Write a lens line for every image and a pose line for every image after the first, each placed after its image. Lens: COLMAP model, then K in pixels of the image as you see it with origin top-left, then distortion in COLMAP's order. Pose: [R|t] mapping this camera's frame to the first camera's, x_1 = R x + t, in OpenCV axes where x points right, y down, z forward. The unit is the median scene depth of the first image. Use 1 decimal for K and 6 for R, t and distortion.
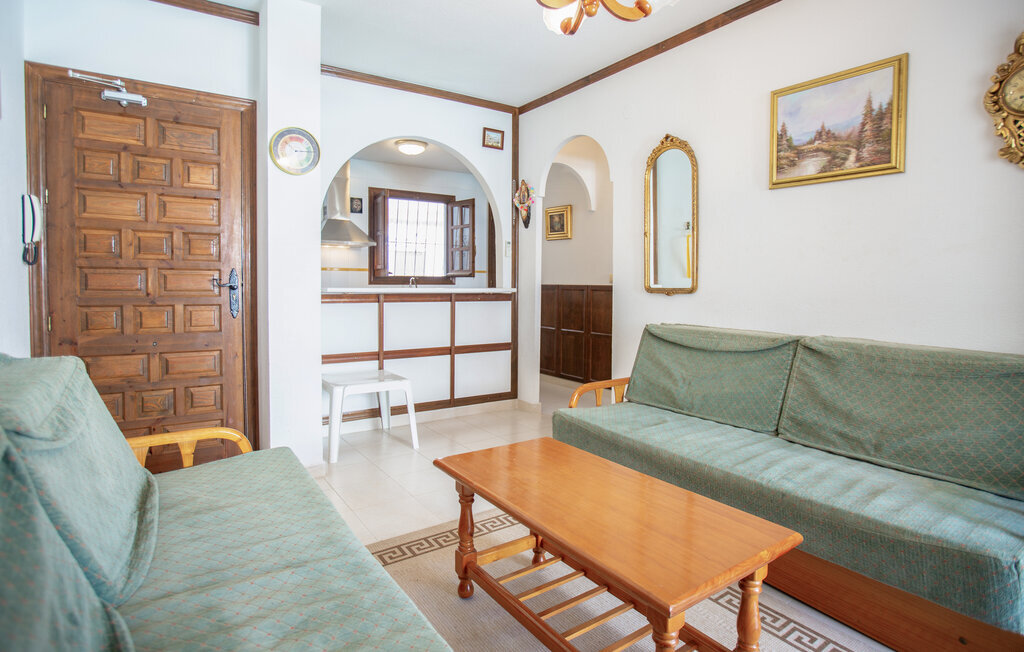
lens RADIAL K [[563.2, 0, 509.3], [0, 563.2, 322.4], [0, 0, 1]] dist [-0.024619, 0.003169]
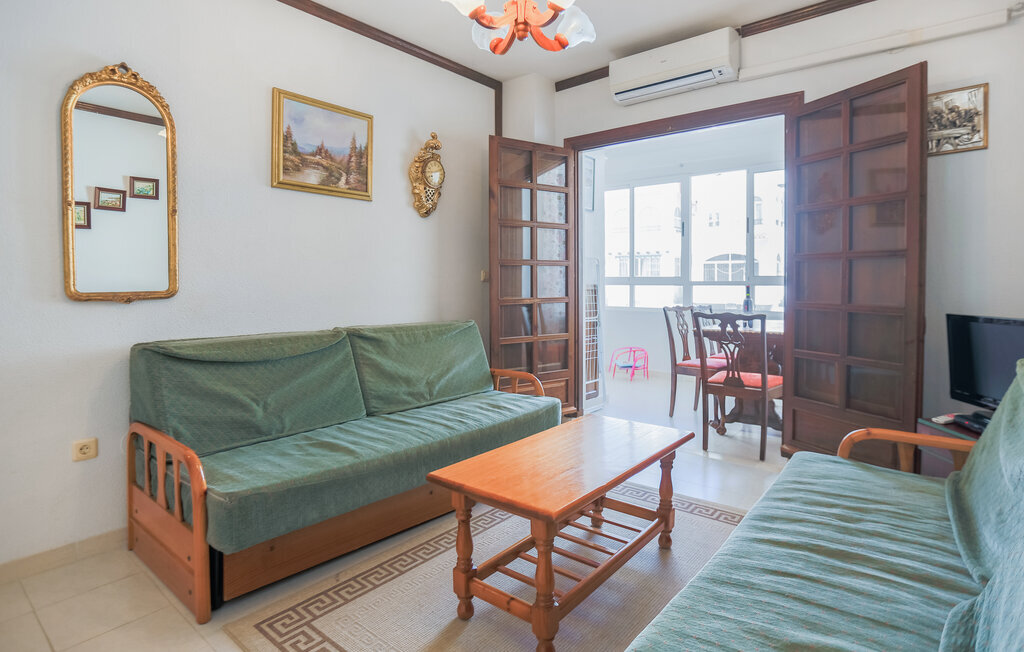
lens RADIAL K [[563.2, 0, 514.1], [0, 563.2, 318.2], [0, 0, 1]] dist [-0.024619, 0.003169]
pose [[-0.323362, -0.064576, 0.944069, -0.664556], [0.069901, 0.993313, 0.091887, -0.077939], [-0.943690, 0.095704, -0.316686, 1.027532]]
